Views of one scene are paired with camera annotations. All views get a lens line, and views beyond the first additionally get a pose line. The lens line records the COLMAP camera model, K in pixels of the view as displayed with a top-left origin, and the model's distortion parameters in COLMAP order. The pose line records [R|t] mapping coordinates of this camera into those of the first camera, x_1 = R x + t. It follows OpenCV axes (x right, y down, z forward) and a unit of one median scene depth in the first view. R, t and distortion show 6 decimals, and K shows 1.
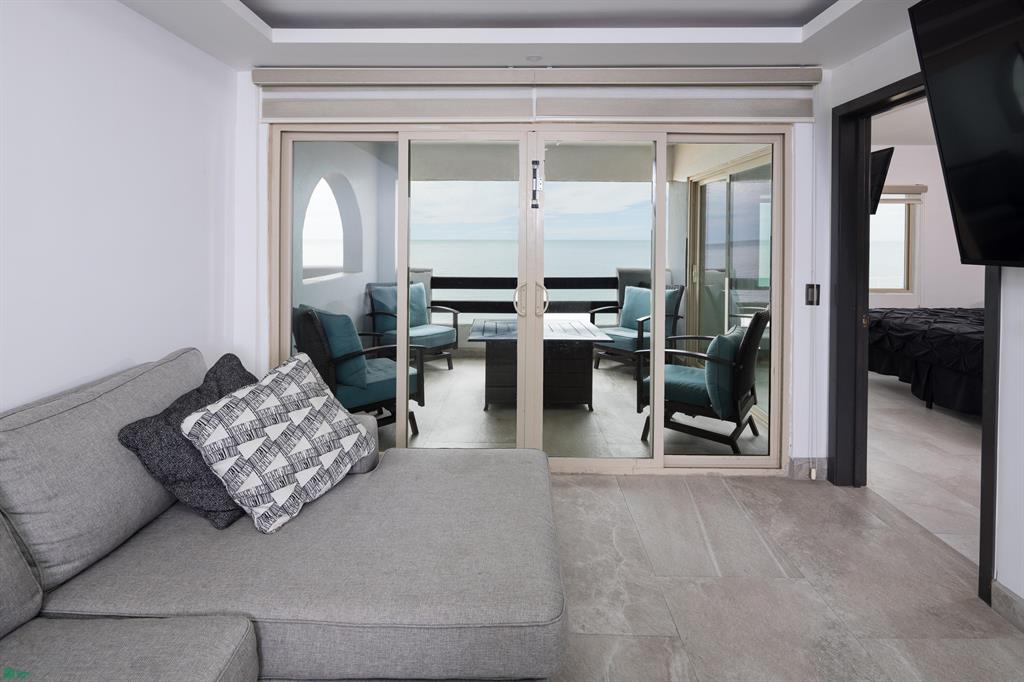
lens RADIAL K [[519.7, 0, 513.6], [0, 519.7, 253.4], [0, 0, 1]] dist [0.002678, -0.000780]
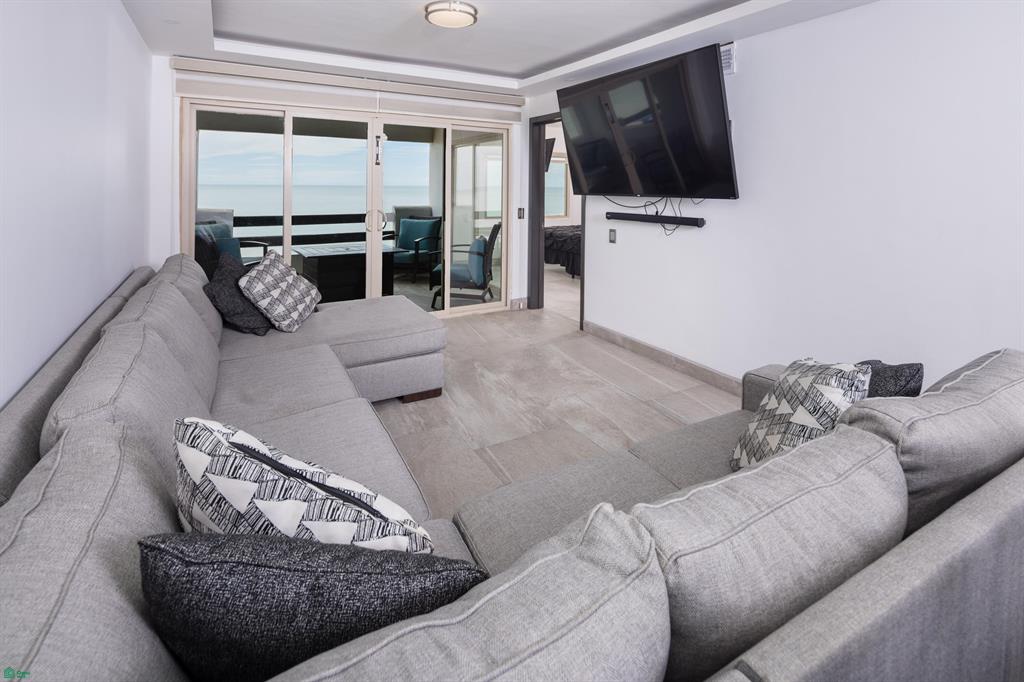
lens RADIAL K [[493.3, 0, 510.8], [0, 493.3, 291.1], [0, 0, 1]] dist [0.010137, -0.006584]
pose [[0.868280, -0.101925, 0.485491, -0.387592], [0.011339, 0.982487, 0.185986, 0.020432], [-0.495945, -0.155983, 0.854230, -0.612294]]
